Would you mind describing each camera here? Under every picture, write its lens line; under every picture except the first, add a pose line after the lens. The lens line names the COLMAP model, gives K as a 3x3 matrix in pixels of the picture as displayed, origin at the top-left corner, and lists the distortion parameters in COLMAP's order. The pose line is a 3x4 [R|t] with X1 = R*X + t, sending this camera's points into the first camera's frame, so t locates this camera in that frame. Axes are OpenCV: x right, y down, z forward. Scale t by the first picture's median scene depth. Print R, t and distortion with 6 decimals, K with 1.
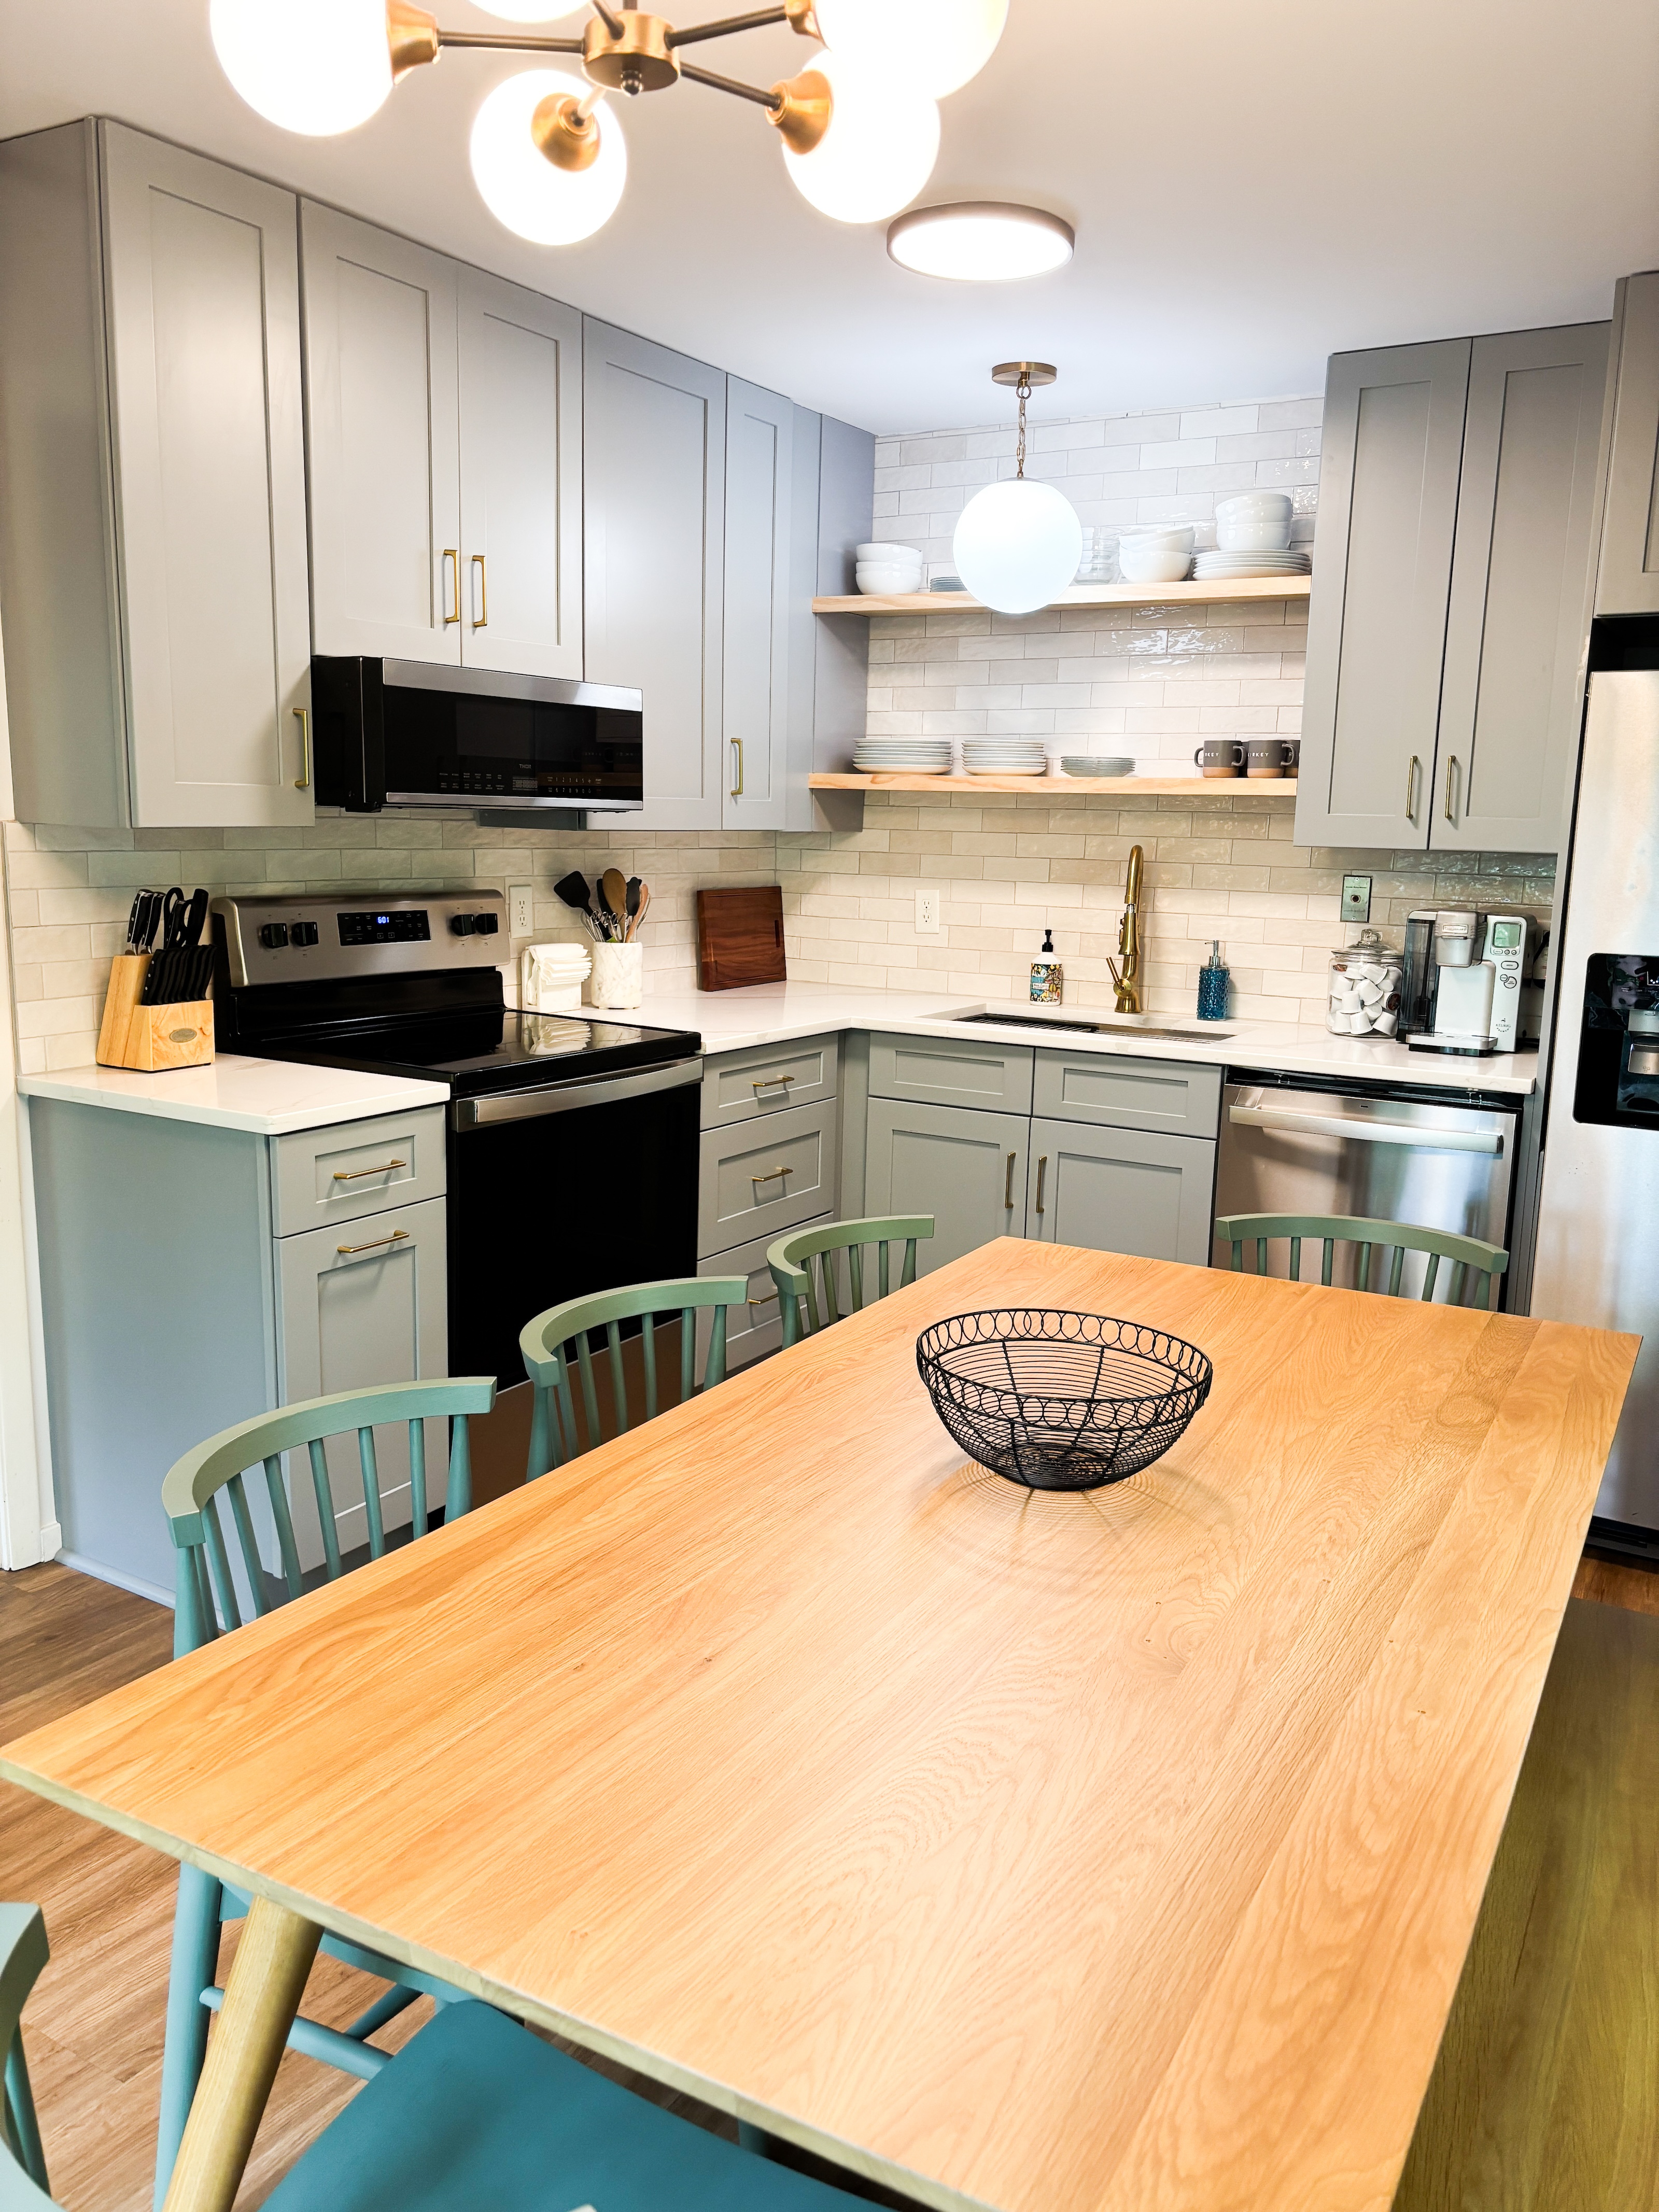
lens RADIAL K [[1679.8, 0, 829.5], [0, 1679.8, 1106.0], [0, 0, 1]] dist [0.023057, -0.001456]
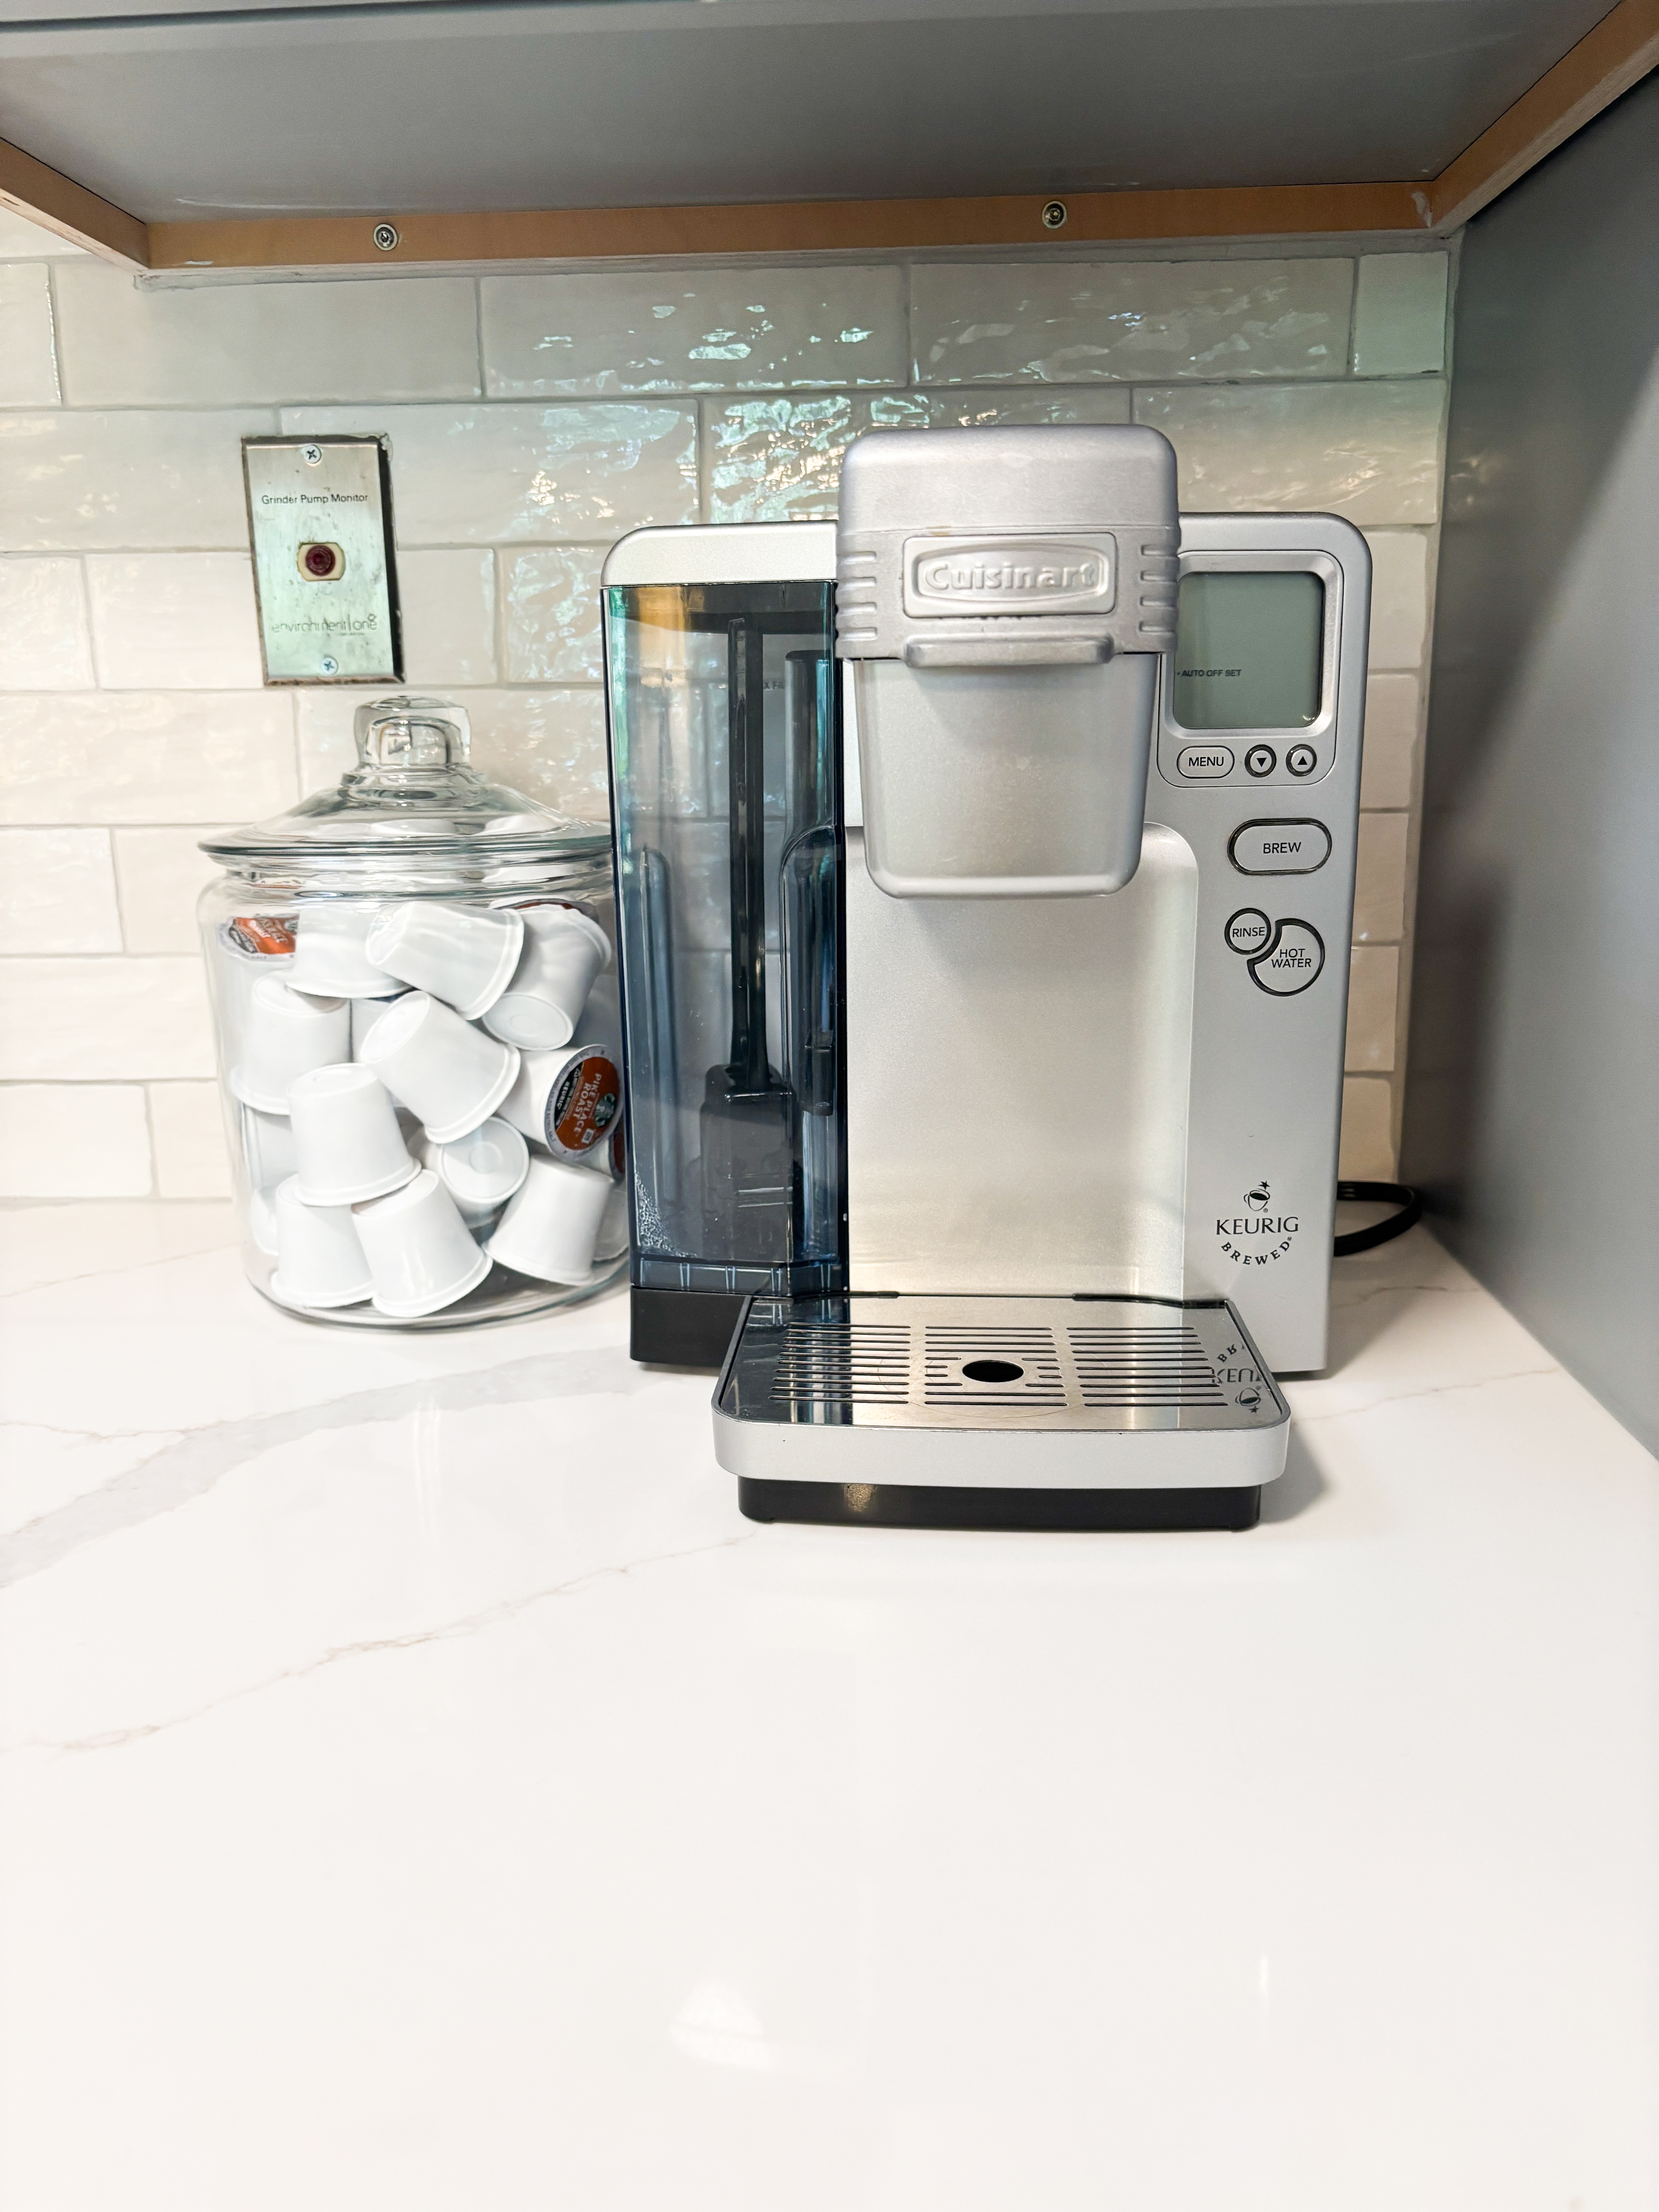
lens RADIAL K [[1732.2, 0, 829.5], [0, 1732.2, 1106.0], [0, 0, 1]] dist [-0.008447, -0.000054]
pose [[0.878792, -0.145282, 0.454552, 0.263440], [0.117381, 0.989074, 0.089189, -0.071672], [-0.462543, -0.025023, 0.886244, 0.792300]]
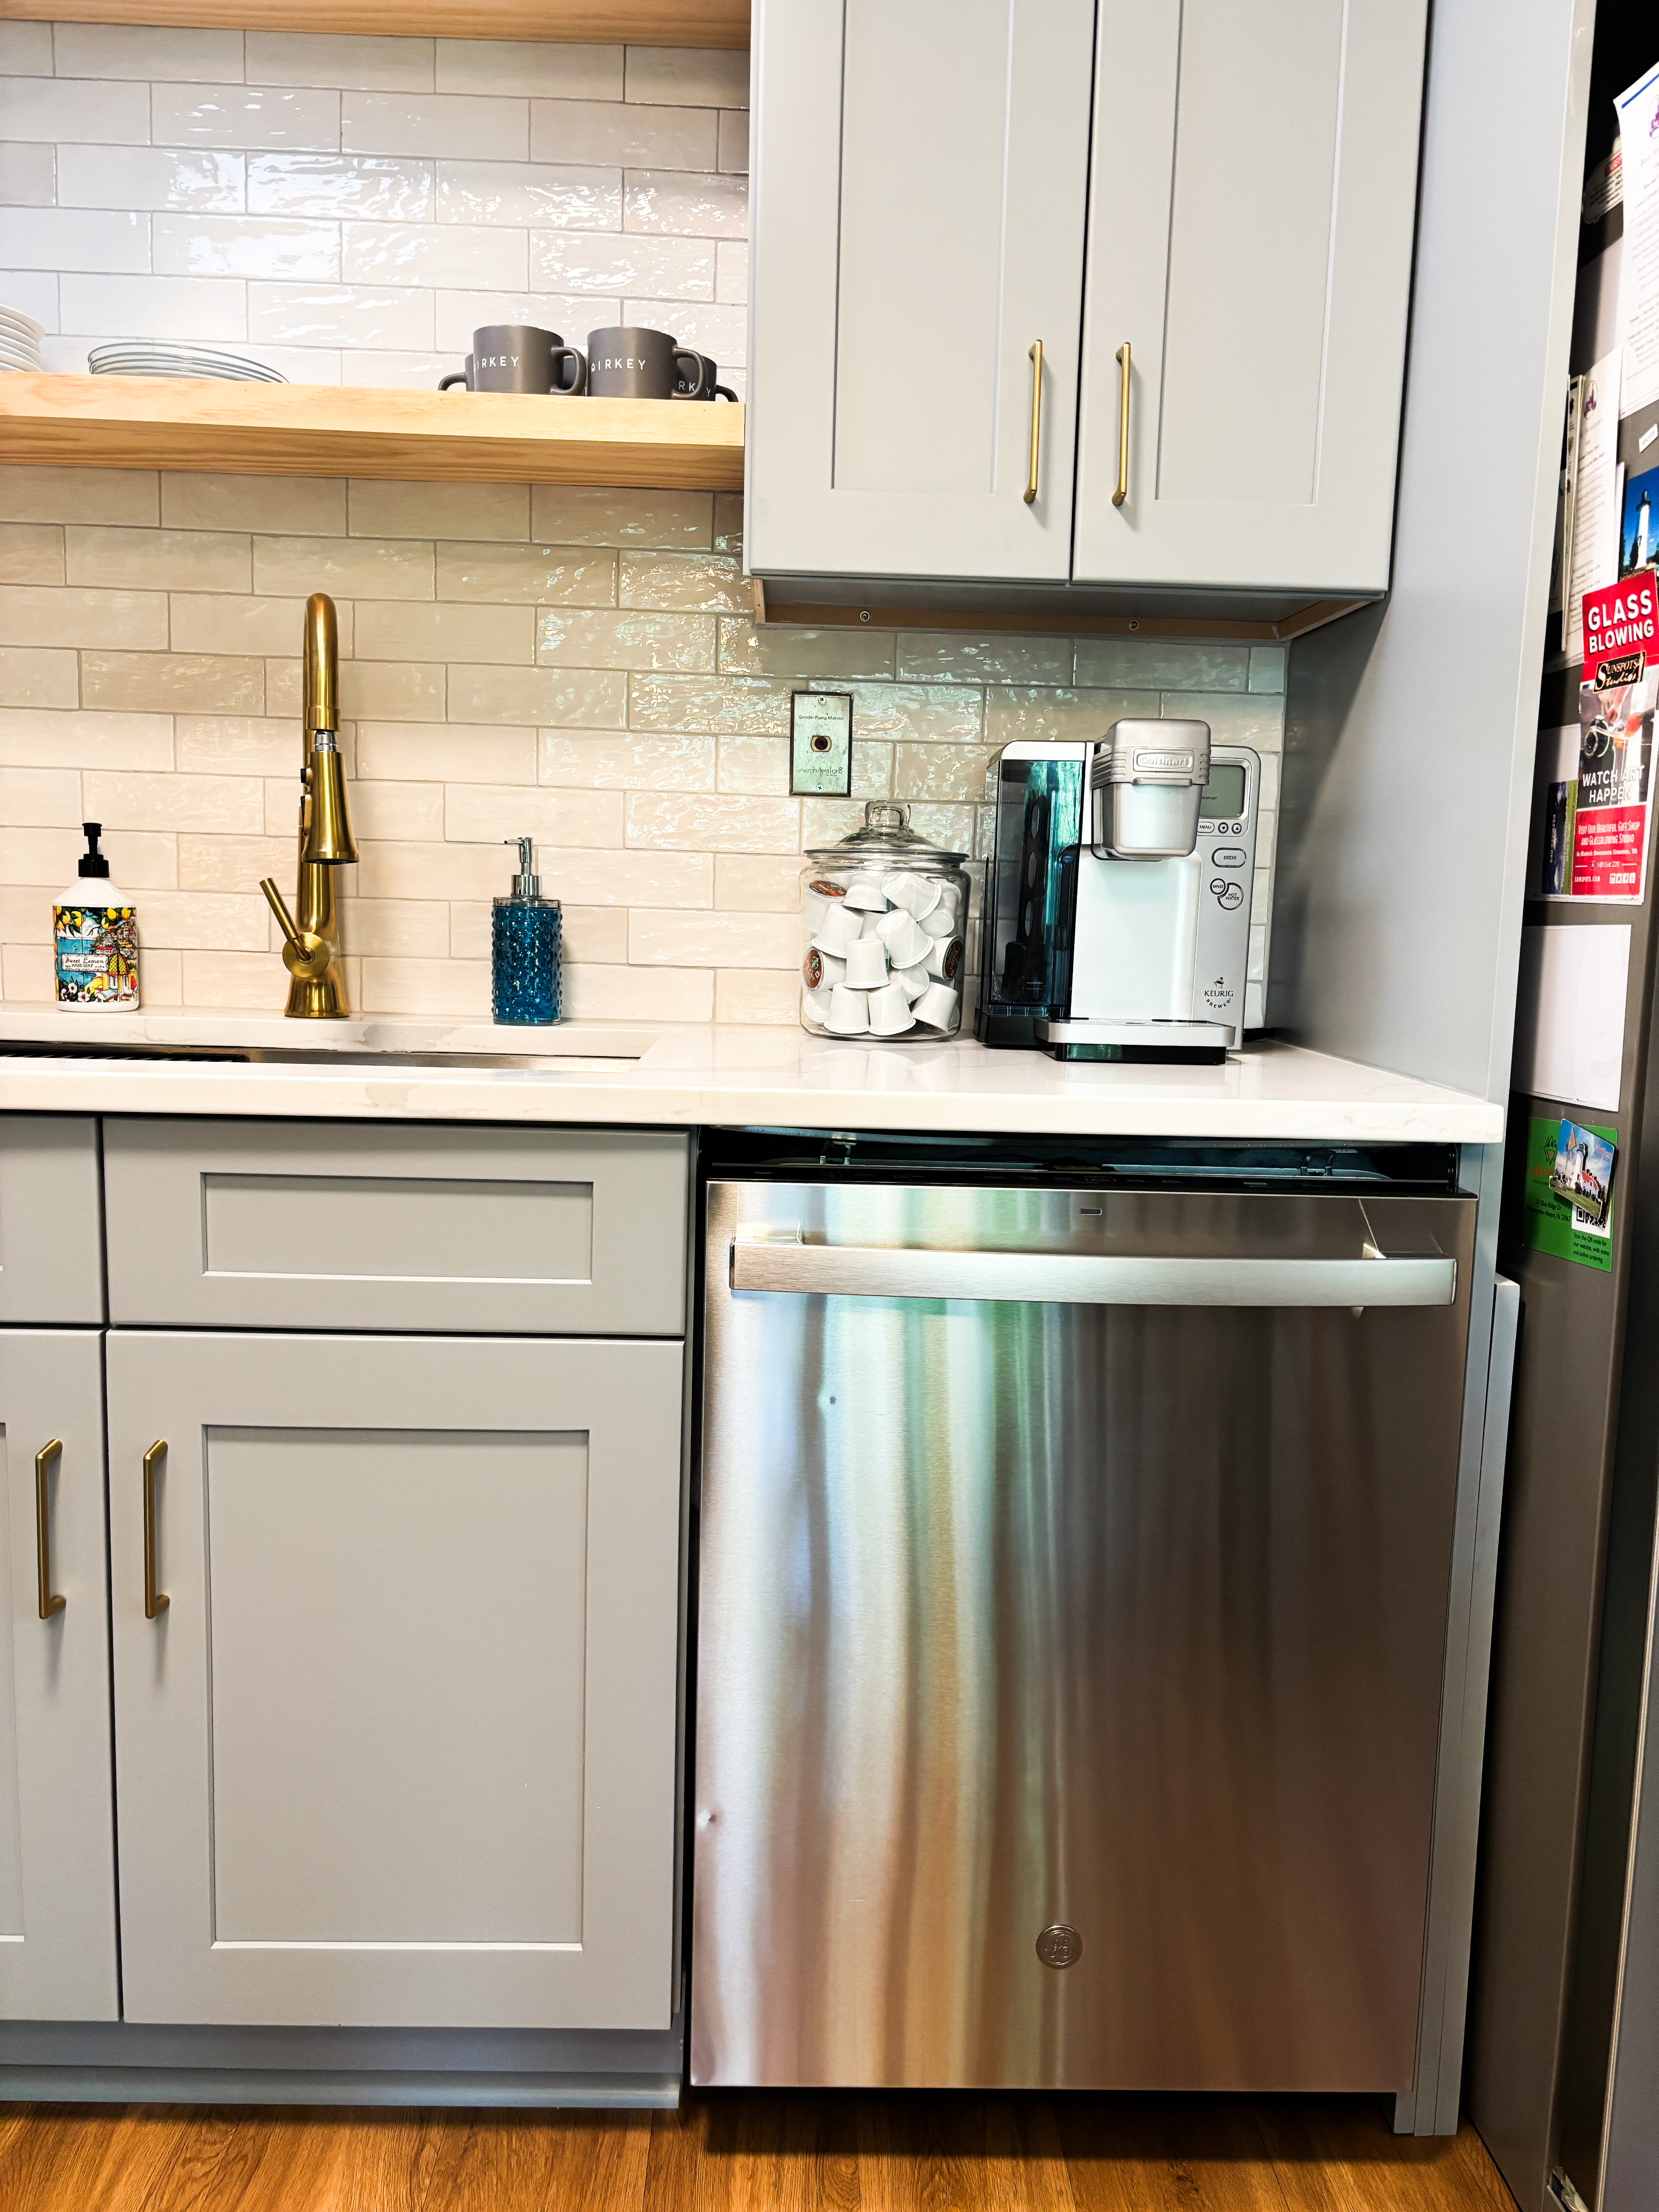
lens RADIAL K [[1679.7, 0, 829.5], [0, 1679.7, 1106.0], [0, 0, 1]] dist [0.023057, -0.001456]
pose [[0.841979, -0.068442, 0.535151, 0.062758], [0.083604, 0.996491, -0.004096, -0.022657], [-0.532993, 0.048190, 0.844746, 0.614635]]
